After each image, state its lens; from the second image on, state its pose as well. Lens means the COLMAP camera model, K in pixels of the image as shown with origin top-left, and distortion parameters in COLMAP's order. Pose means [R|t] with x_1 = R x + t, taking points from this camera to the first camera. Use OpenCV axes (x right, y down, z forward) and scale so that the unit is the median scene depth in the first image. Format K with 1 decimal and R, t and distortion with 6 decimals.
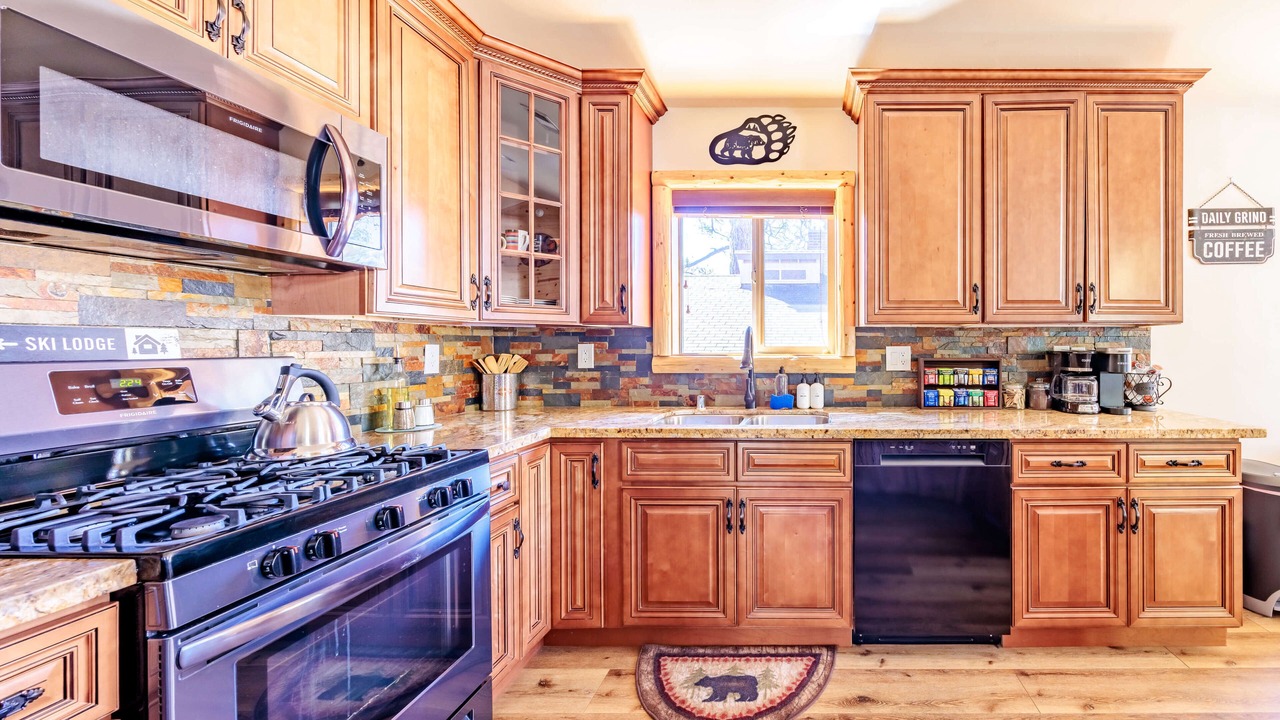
lens RADIAL K [[479.8, 0, 704.1], [0, 479.8, 351.1], [0, 0, 1]] dist [-0.010241, -0.000034]
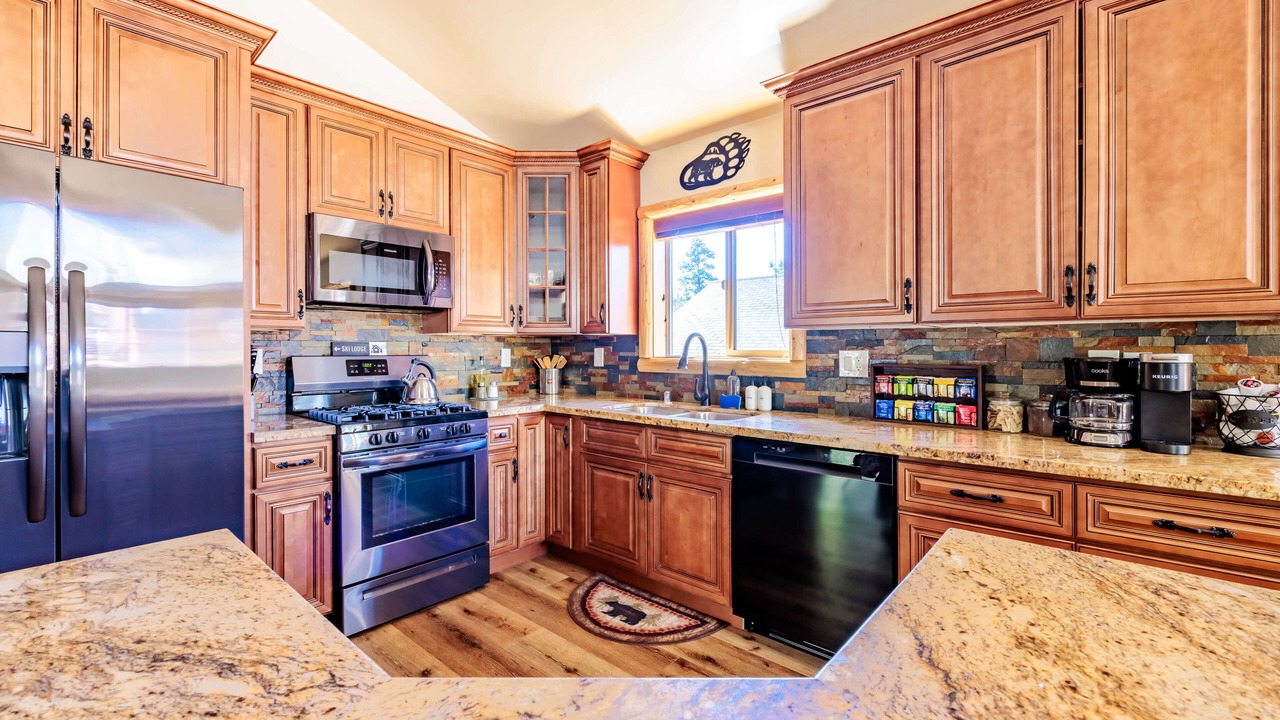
lens RADIAL K [[535.6, 0, 566.6], [0, 535.6, 357.9], [0, 0, 1]] dist [-0.017529, 0.002119]
pose [[0.709200, 0.012320, -0.704900, 0.812295], [-0.007212, 0.999922, 0.010220, -0.002261], [0.704971, -0.002164, 0.709233, -0.118922]]
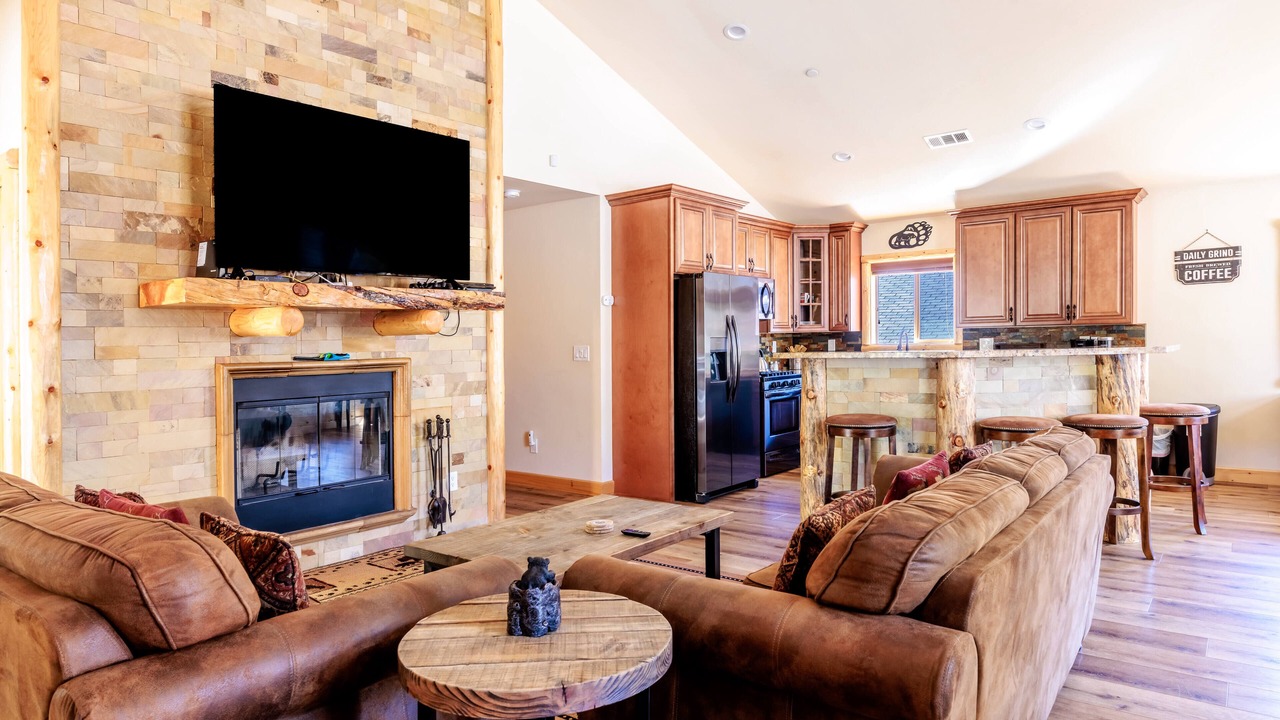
lens RADIAL K [[784.5, 0, 620.3], [0, 784.5, 383.2], [0, 0, 1]] dist [-0.026799, 0.010666]
pose [[0.775328, 0.016572, -0.631342, 1.383500], [0.015275, 0.998871, 0.044978, 0.008241], [0.631374, -0.044517, 0.774199, -2.649310]]
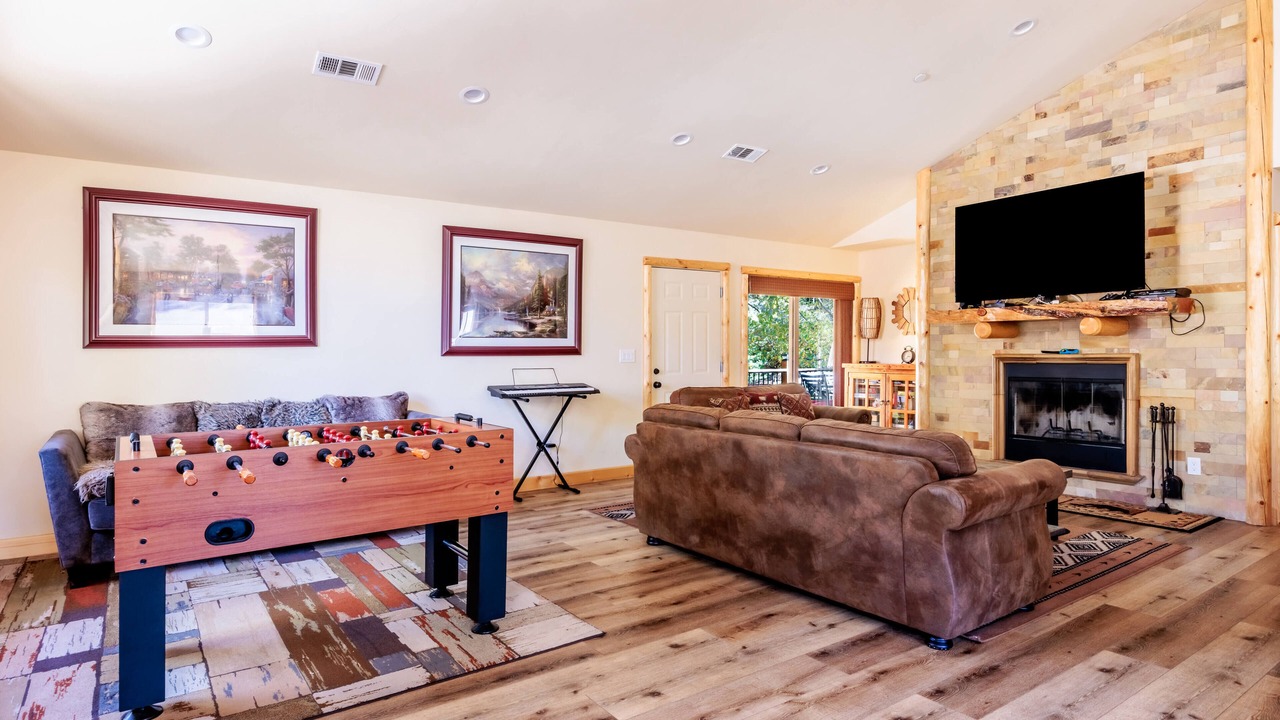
lens RADIAL K [[697.4, 0, 639.8], [0, 697.4, 359.4], [0, 0, 1]] dist [0.002280, -0.000297]
pose [[-0.823265, 0.011243, -0.567546, 2.384157], [0.003716, 0.999889, 0.014419, 0.006505], [0.567645, 0.009761, -0.823216, -0.172969]]
